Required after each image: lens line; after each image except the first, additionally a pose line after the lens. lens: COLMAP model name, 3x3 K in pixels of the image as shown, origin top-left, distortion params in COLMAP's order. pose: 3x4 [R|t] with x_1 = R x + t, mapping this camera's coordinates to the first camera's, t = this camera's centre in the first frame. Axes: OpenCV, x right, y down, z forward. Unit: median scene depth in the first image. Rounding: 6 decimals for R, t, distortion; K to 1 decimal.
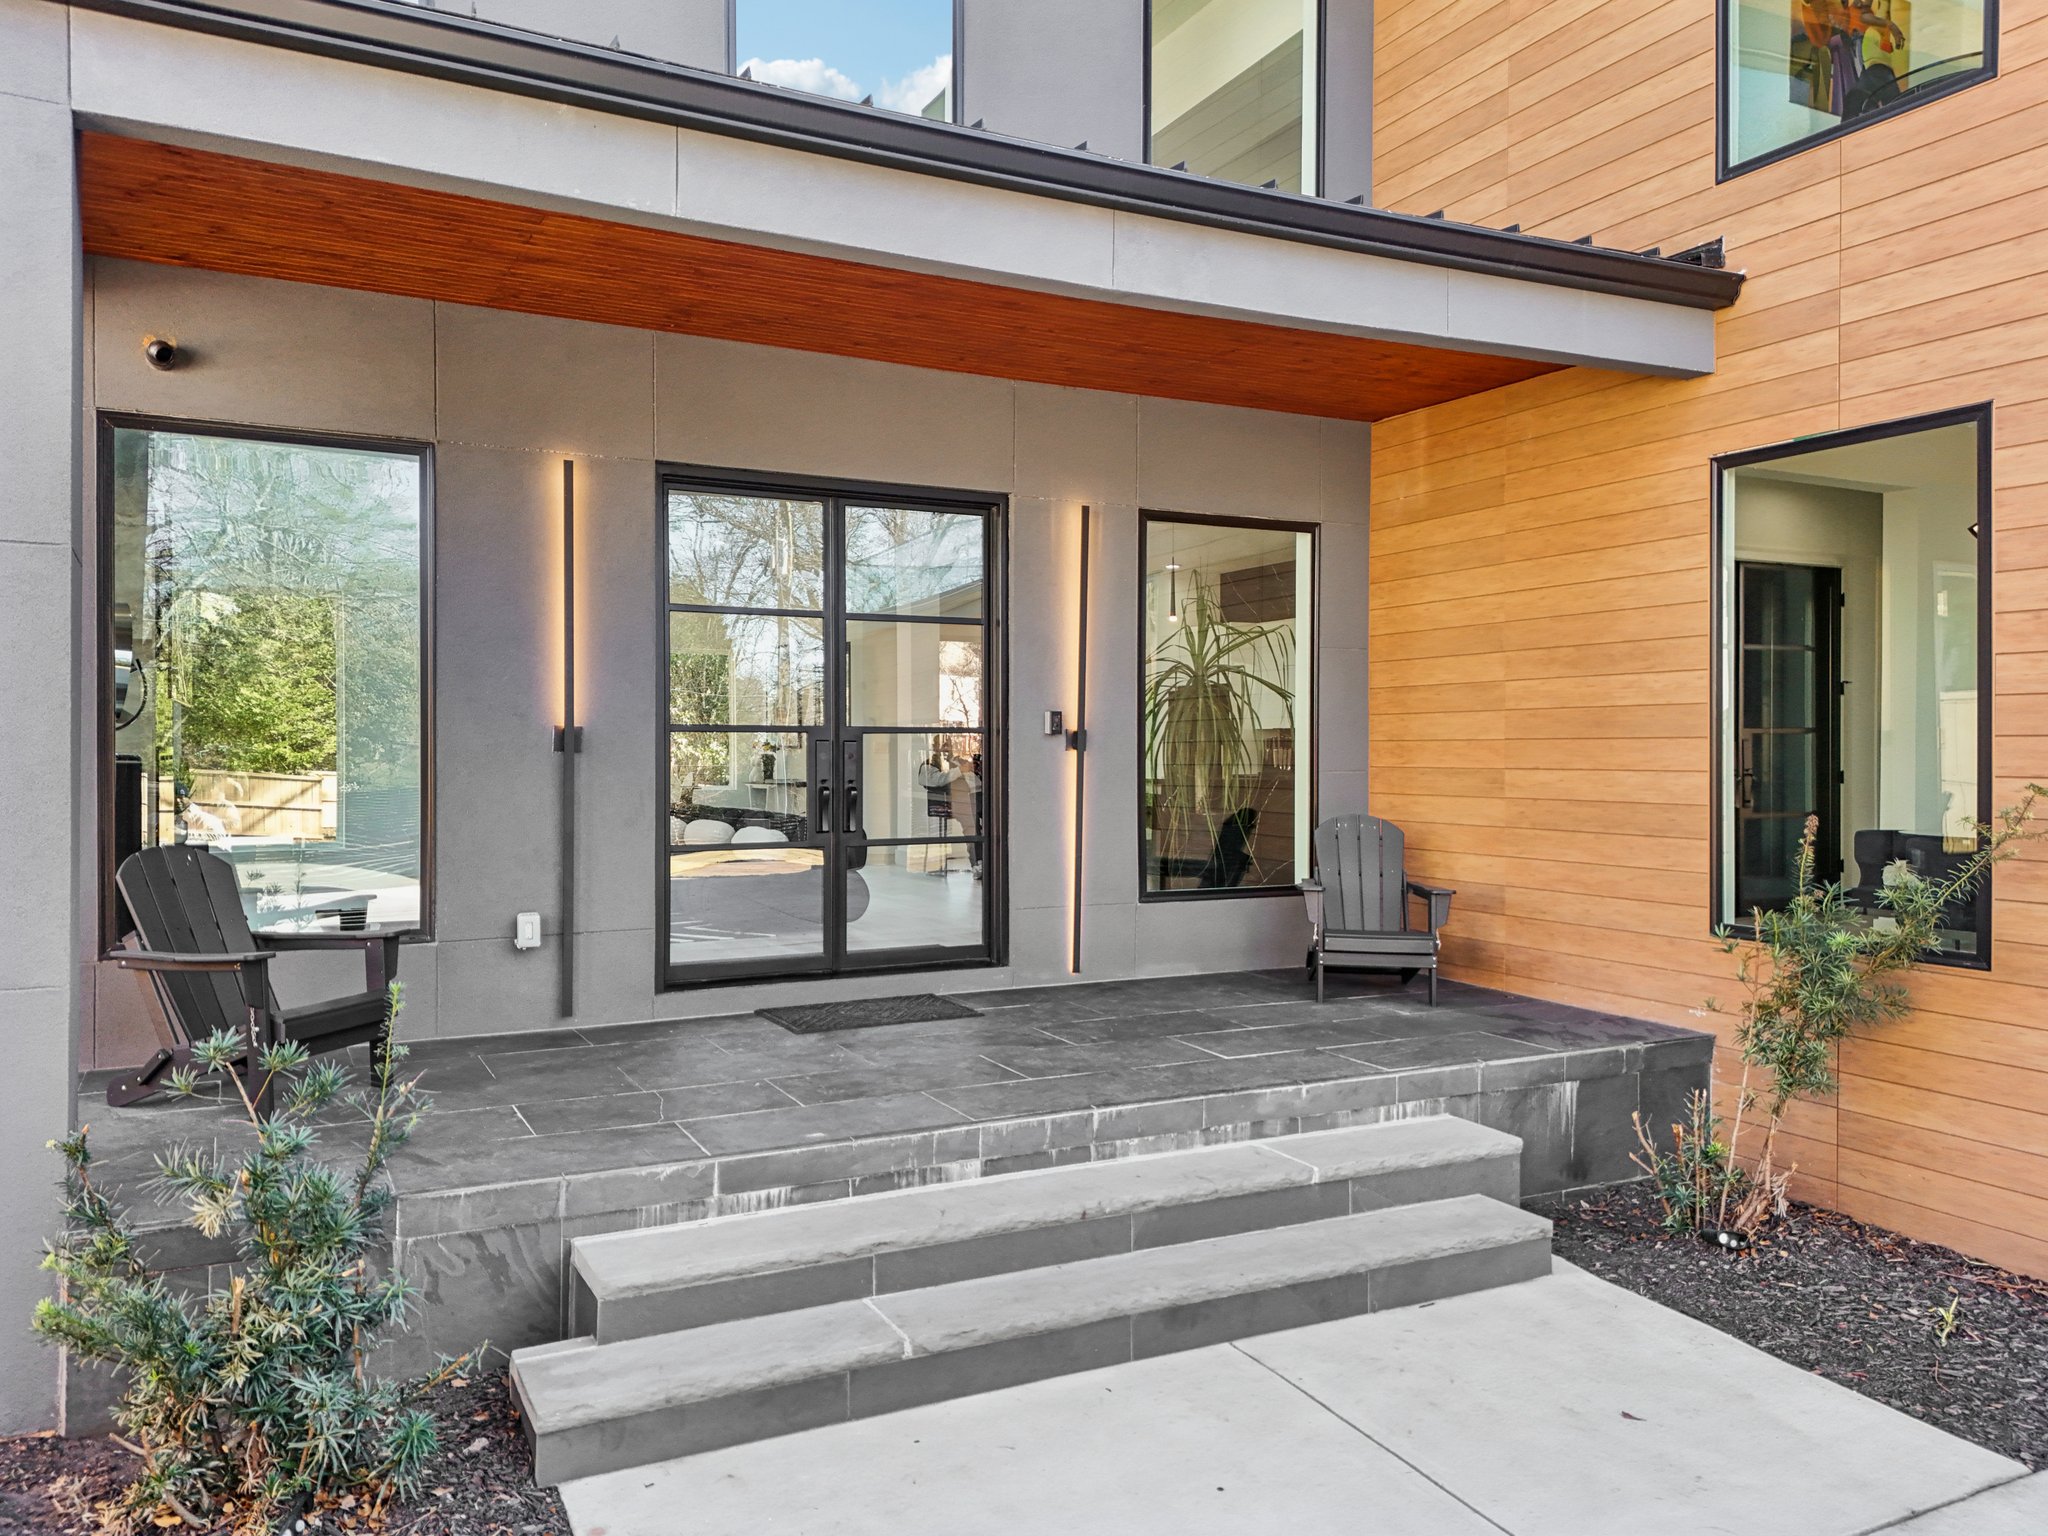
lens RADIAL K [[1515.5, 0, 1027.9], [0, 1515.5, 760.0], [0, 0, 1]] dist [0.080074, -0.079327]
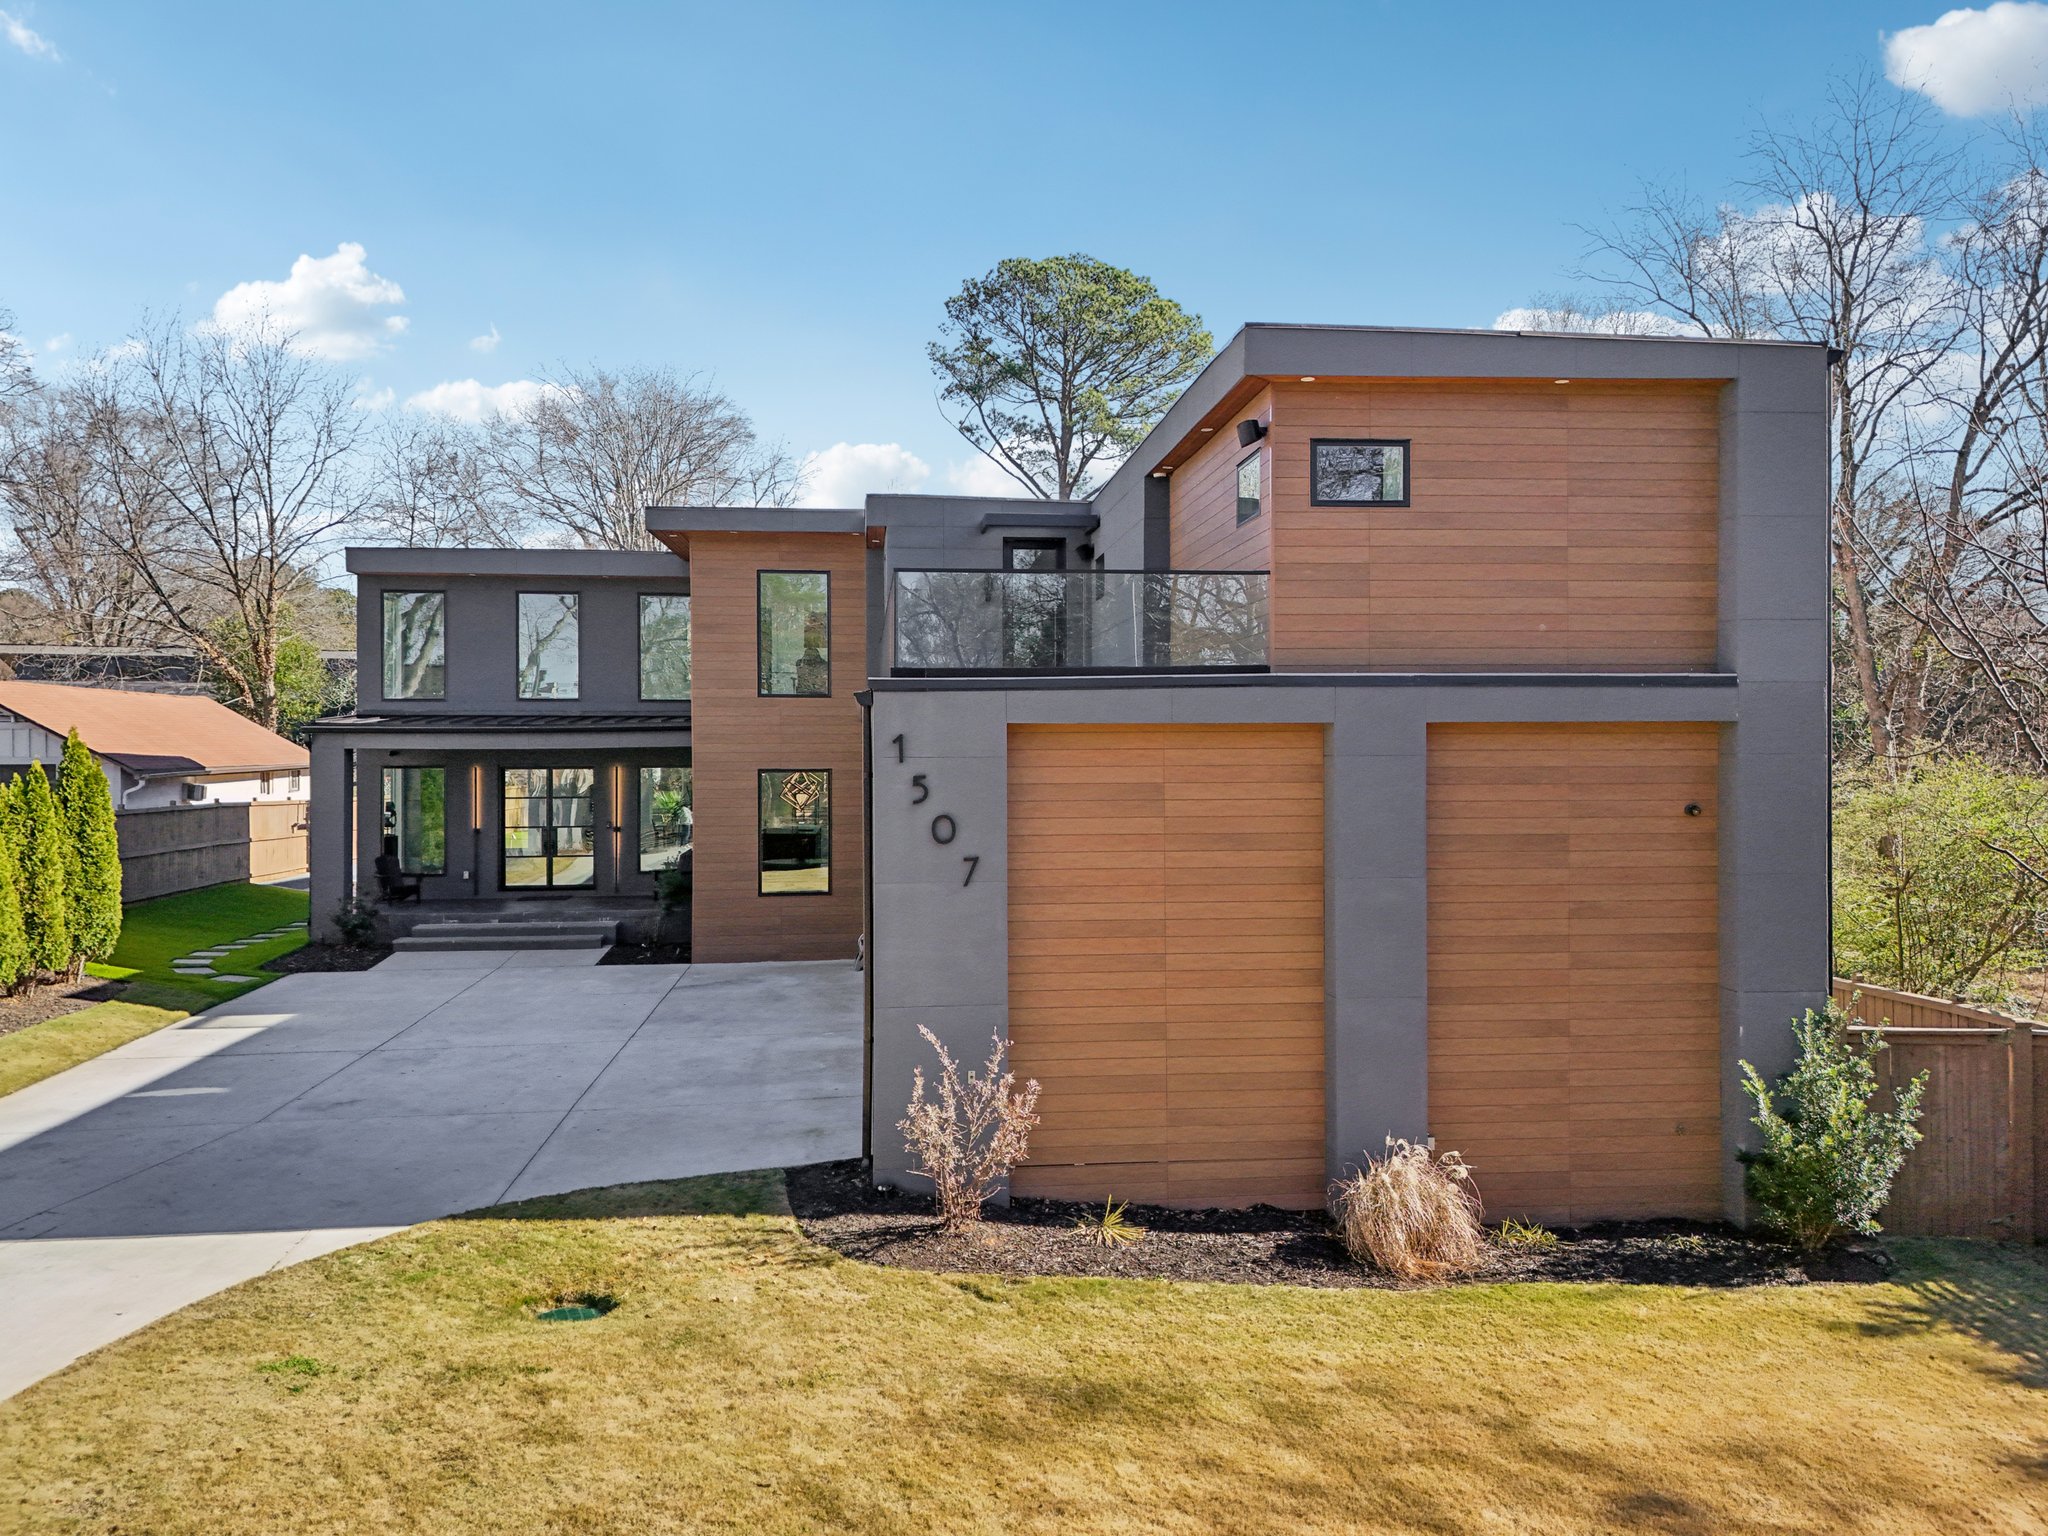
lens RADIAL K [[1515.5, 0, 1033.3], [0, 1515.5, 772.9], [0, 0, 1]] dist [0.080074, -0.079327]
pose [[0.928809, 0.003846, -0.370539, 3.110581], [0.001379, 0.999903, 0.013835, -0.267343], [0.370557, -0.013361, 0.928714, -2.736771]]
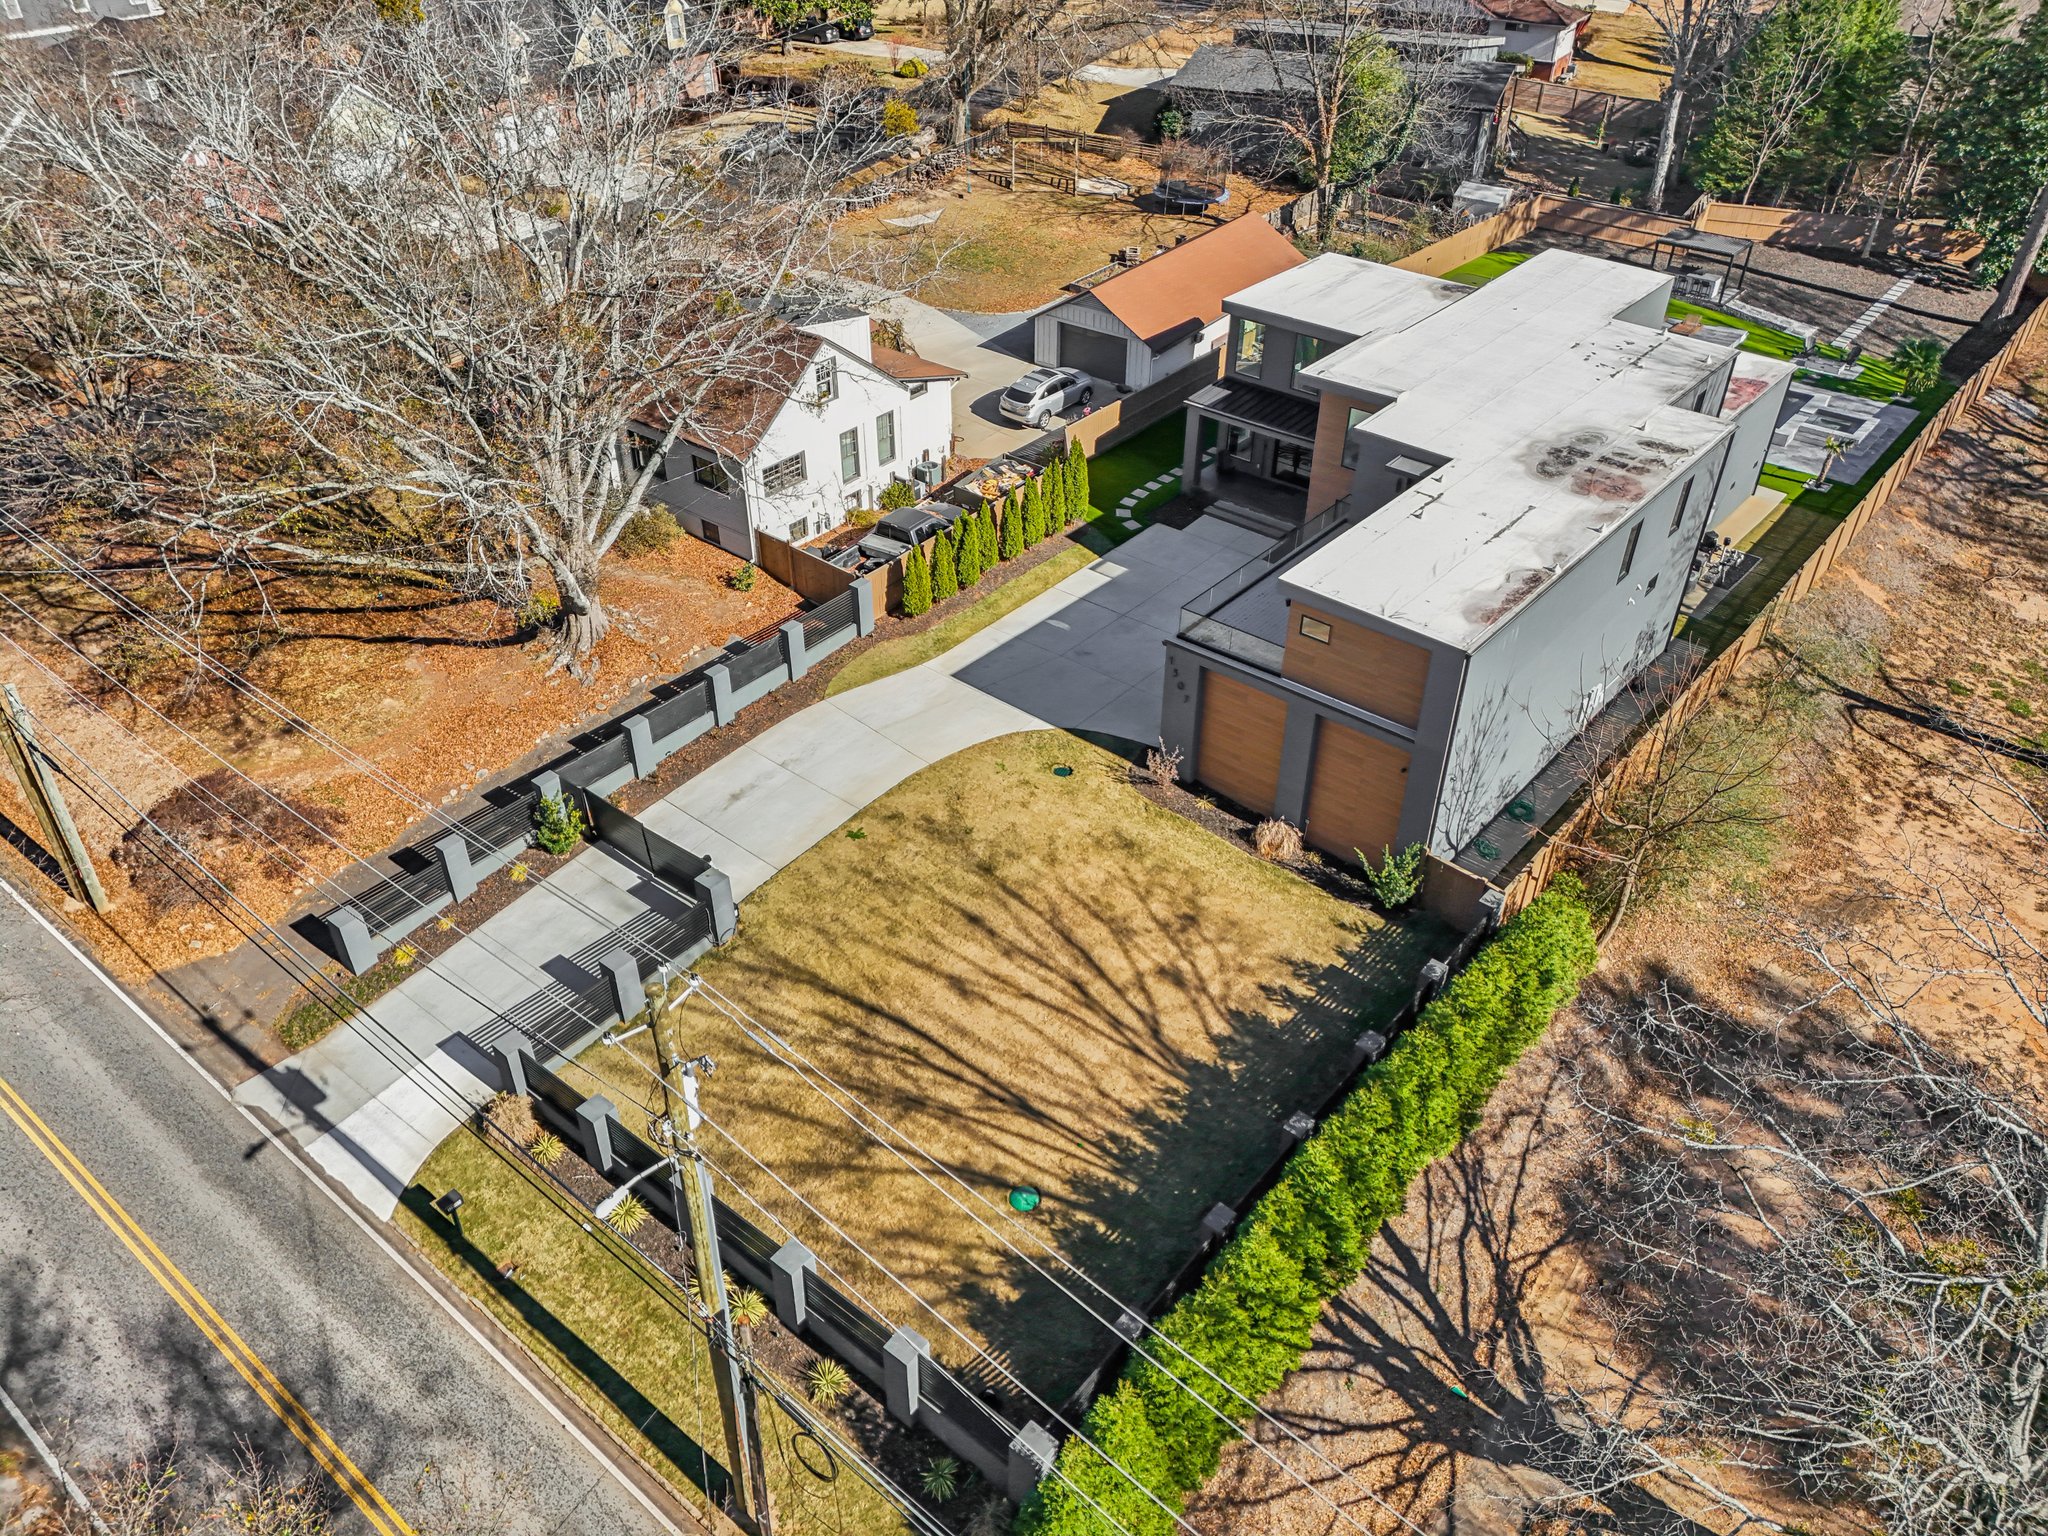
lens RADIAL K [[1515.5, 0, 1019.8], [0, 1515.5, 754.2], [0, 0, 1]] dist [0.080074, -0.079327]
pose [[0.377399, 0.537108, -0.754378, 7.587001], [-0.007727, 0.816416, 0.577412, -4.103342], [0.926019, -0.212086, 0.312265, -3.837411]]
